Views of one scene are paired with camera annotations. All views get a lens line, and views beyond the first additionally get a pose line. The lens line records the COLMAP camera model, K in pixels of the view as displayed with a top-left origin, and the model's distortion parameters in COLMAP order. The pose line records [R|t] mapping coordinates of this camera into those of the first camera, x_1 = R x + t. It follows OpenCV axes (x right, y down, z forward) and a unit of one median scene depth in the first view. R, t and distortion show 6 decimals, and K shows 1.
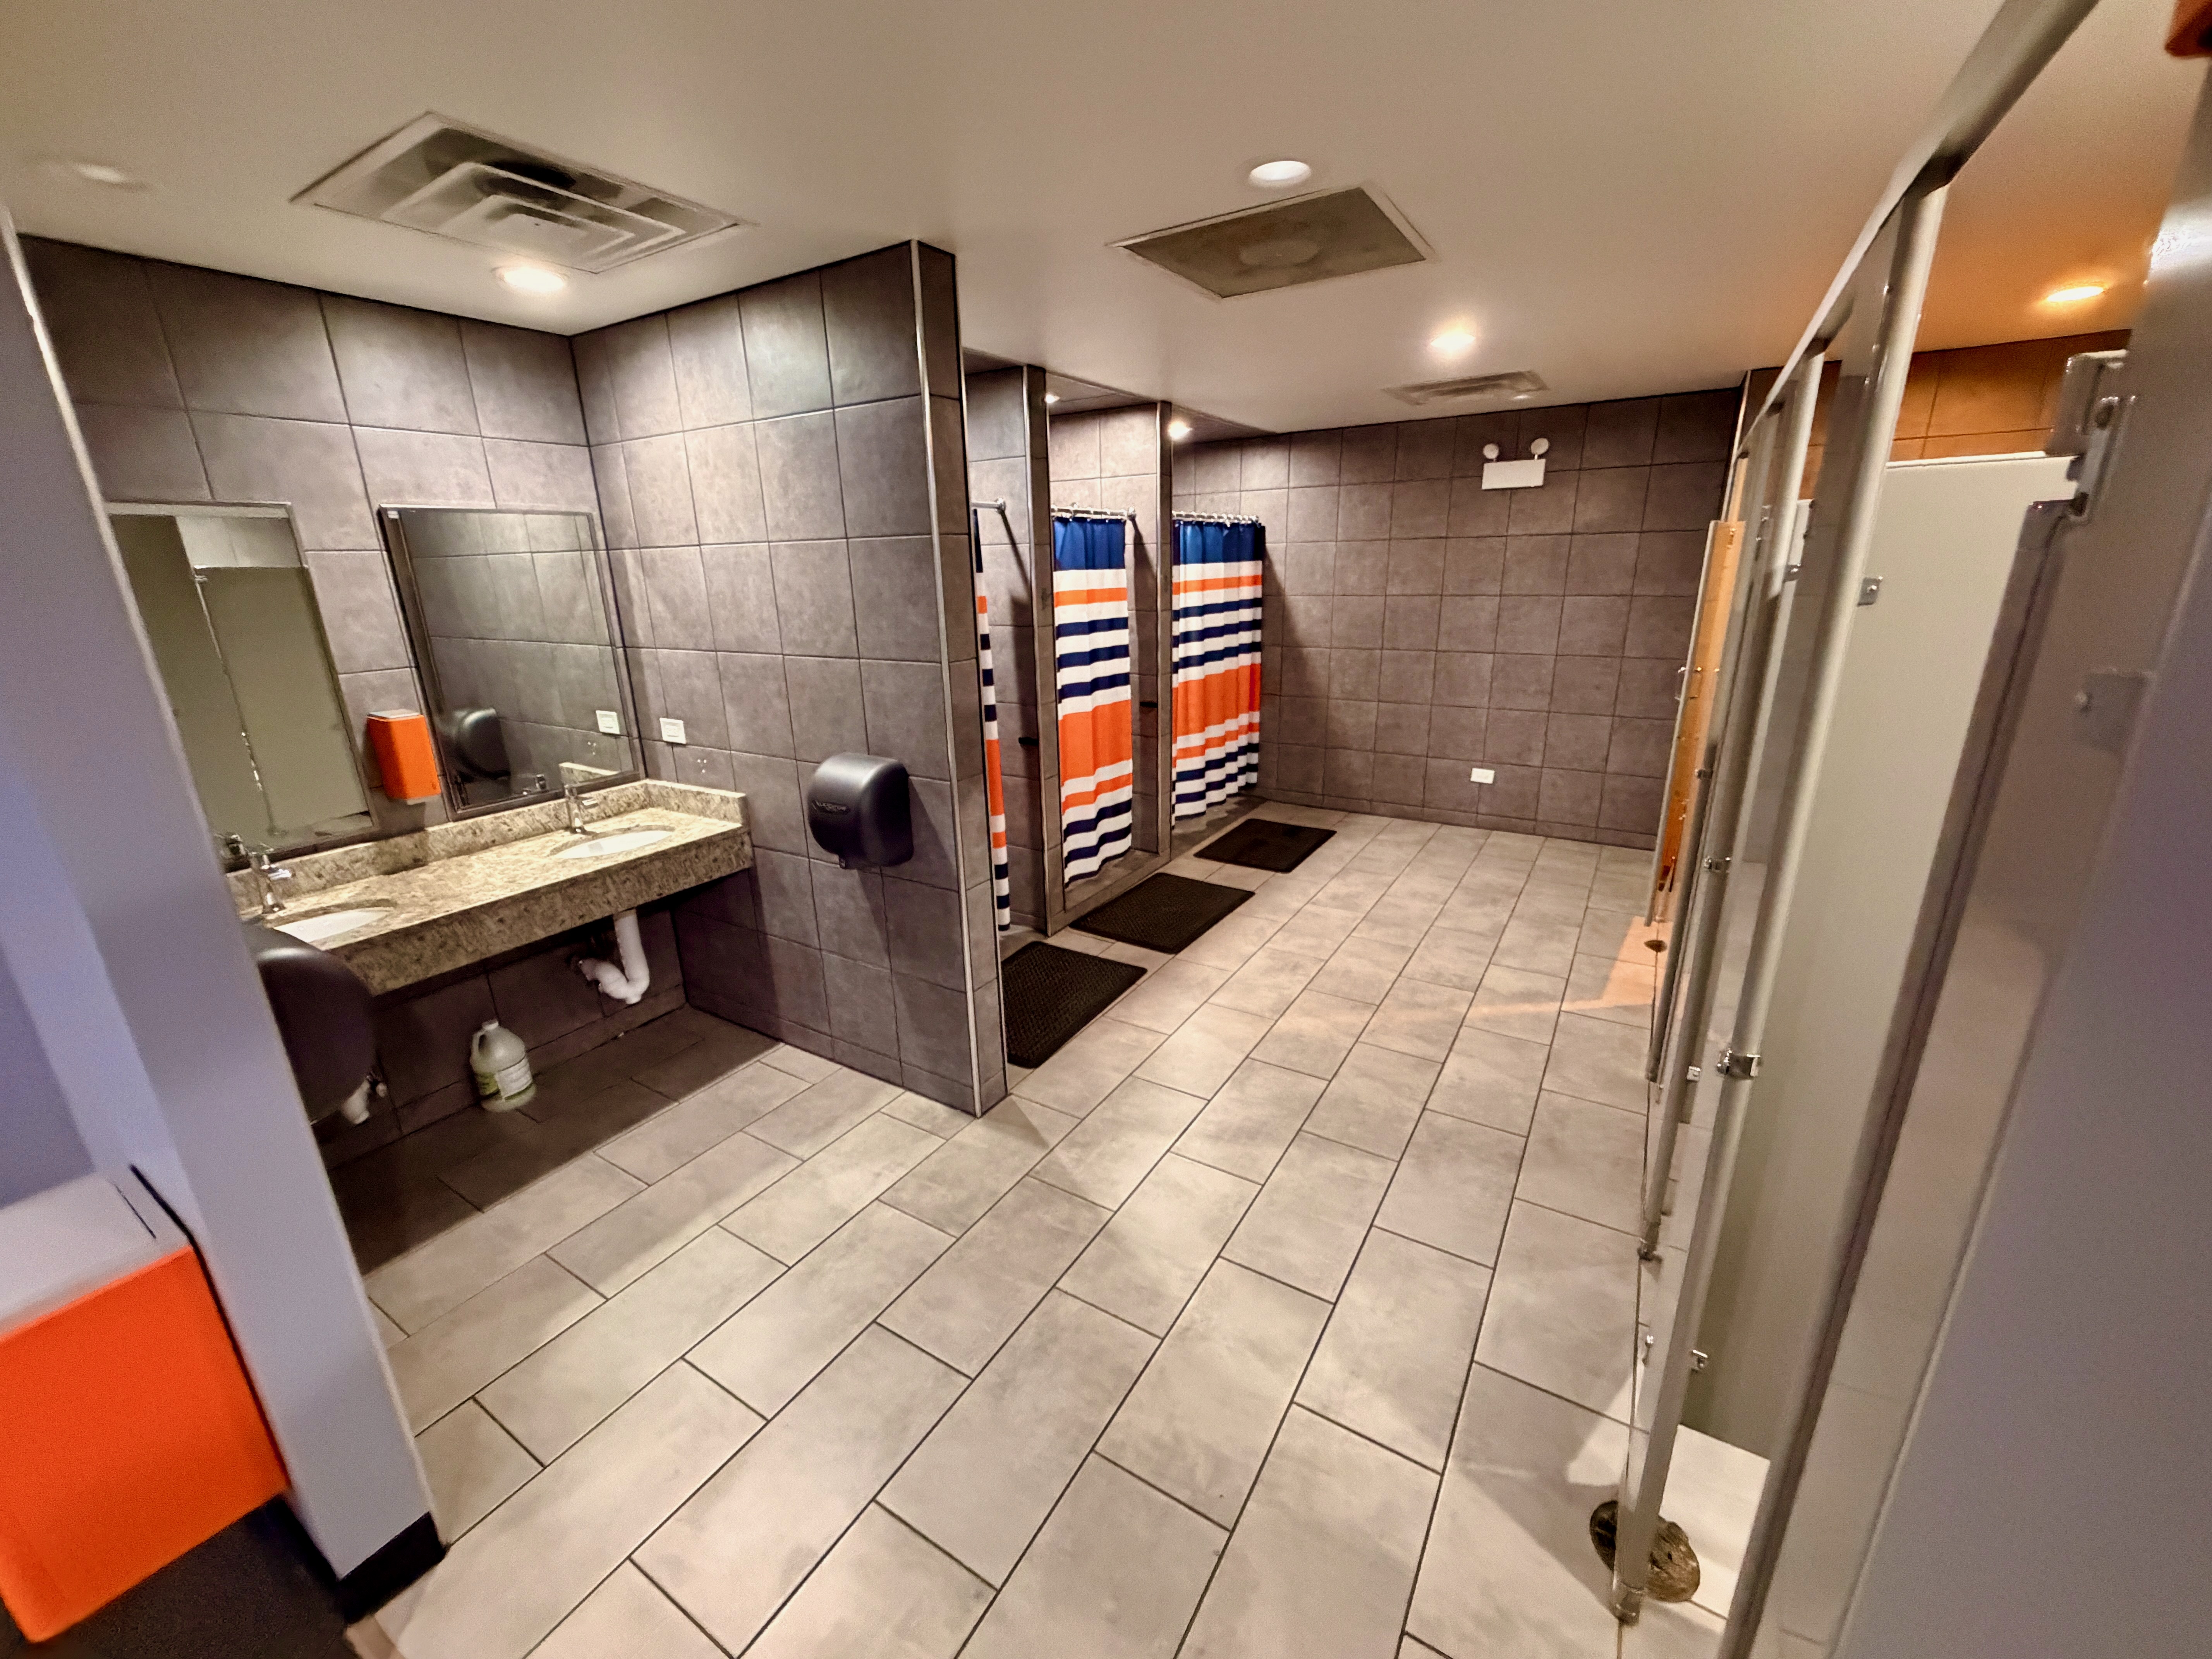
lens RADIAL K [[888.6, 0, 1100.7], [0, 888.6, 835.9], [0, 0, 1]] dist [0.000101, 0.000343]
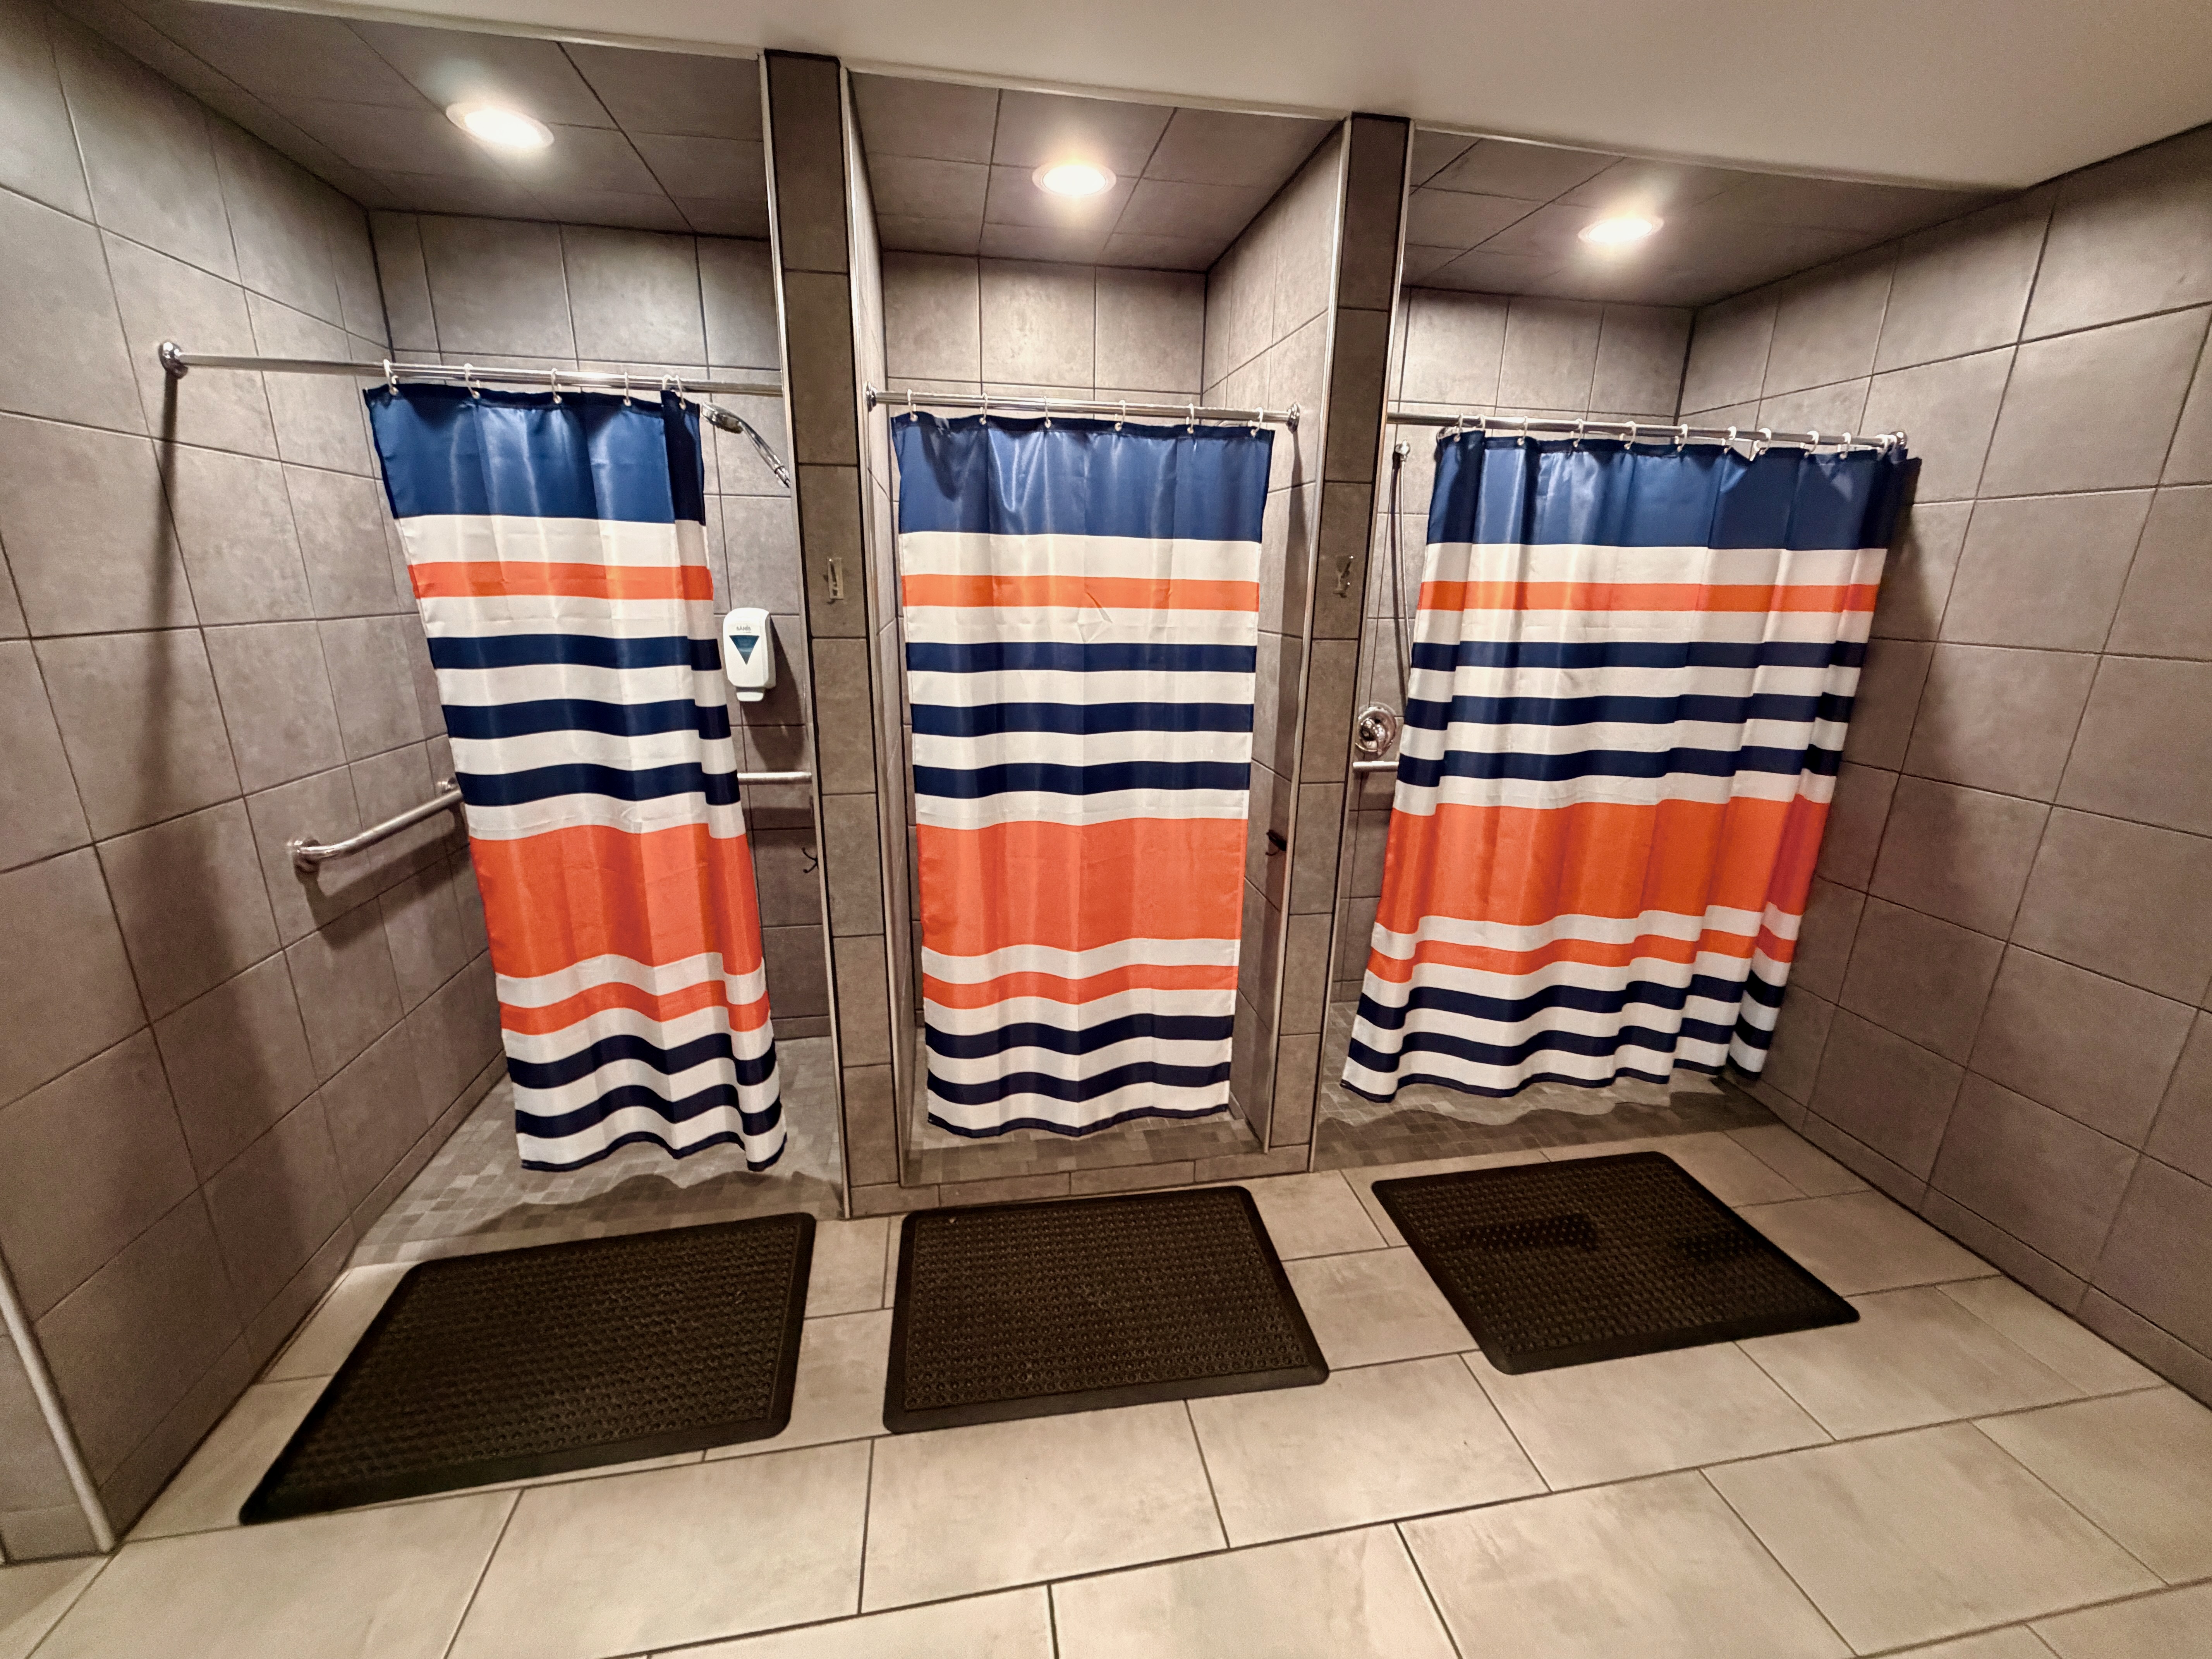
lens RADIAL K [[888.6, 0, 1104.0], [0, 888.6, 828.2], [0, 0, 1]] dist [0.000101, 0.000343]
pose [[0.664648, 0.241989, -0.706883, 0.285913], [-0.253964, 0.962937, 0.090854, -0.155901], [0.702670, 0.119137, 0.701471, 0.555908]]
